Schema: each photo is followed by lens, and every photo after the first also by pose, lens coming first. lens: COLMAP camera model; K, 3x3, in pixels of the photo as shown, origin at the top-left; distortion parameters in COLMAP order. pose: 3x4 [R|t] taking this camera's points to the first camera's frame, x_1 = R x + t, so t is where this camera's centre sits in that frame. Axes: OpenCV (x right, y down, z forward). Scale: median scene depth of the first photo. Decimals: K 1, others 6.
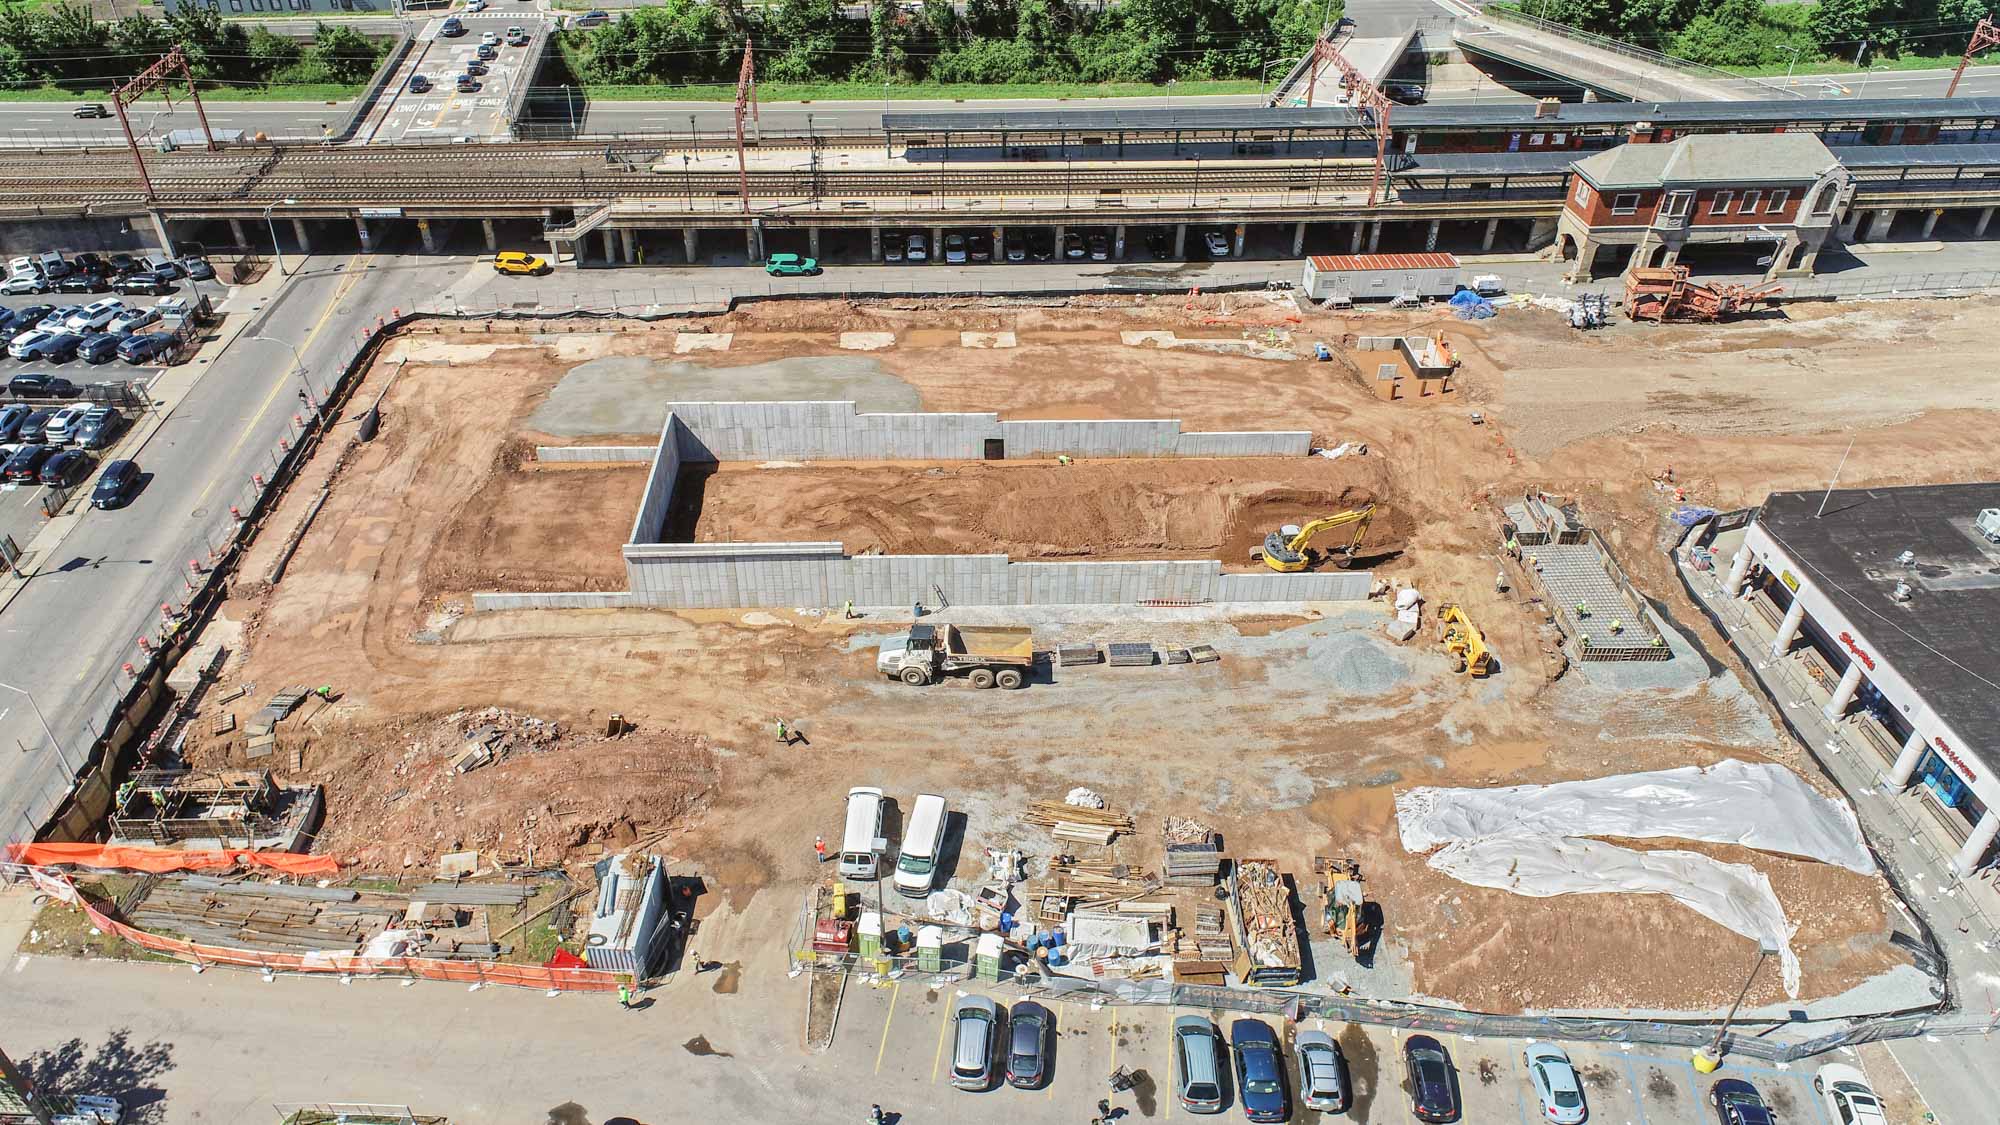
lens RADIAL K [[1361.8, 0, 1000.0], [0, 1361.8, 562.5], [0, 0, 1]] dist [-0.015610, 0.002912]
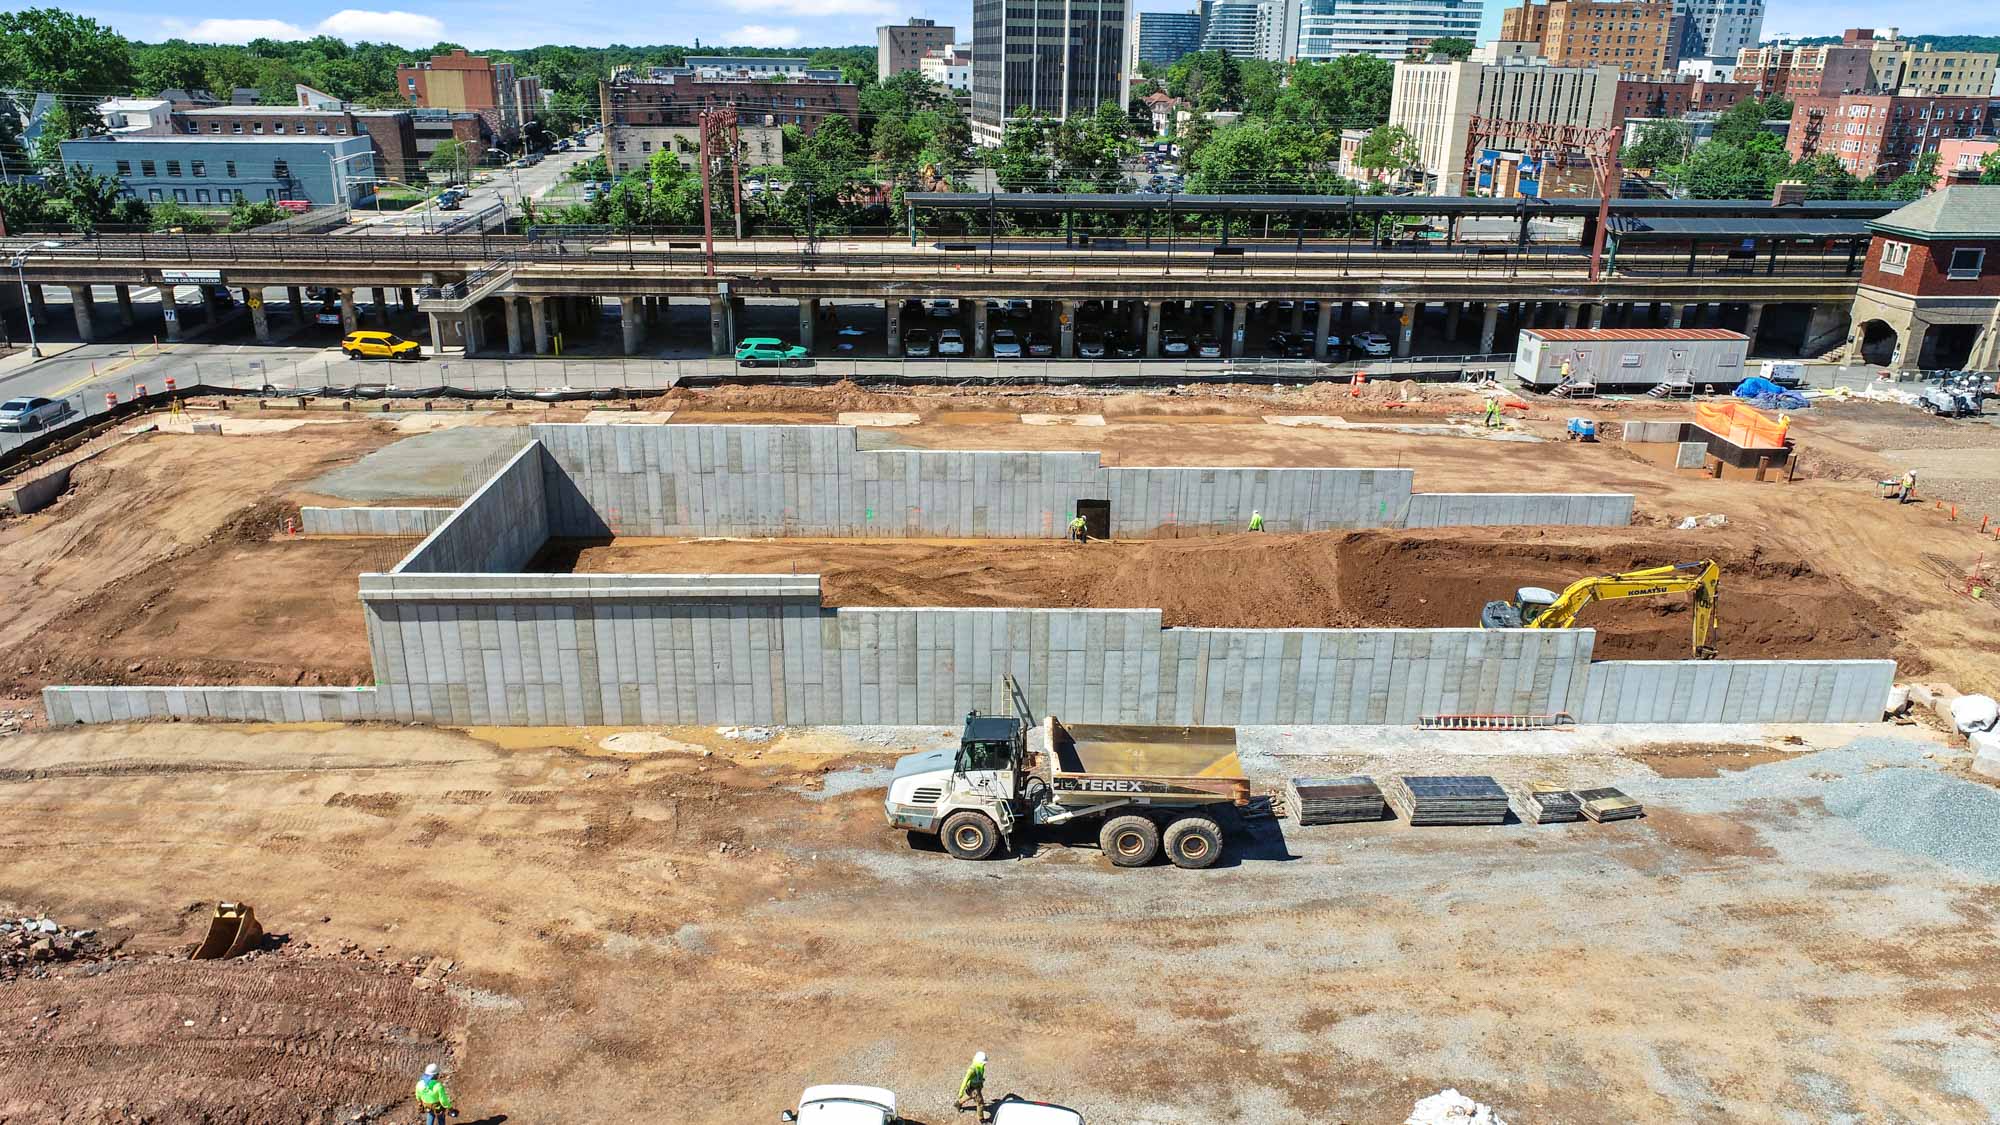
lens RADIAL K [[1361.8, 0, 1000.0], [0, 1361.8, 562.5], [0, 0, 1]] dist [-0.015610, 0.002912]
pose [[0.999991, 0.001867, -0.003757, -0.050114], [-0.002830, 0.961232, -0.275726, 0.113322], [0.003097, 0.275734, 0.961229, 0.536631]]
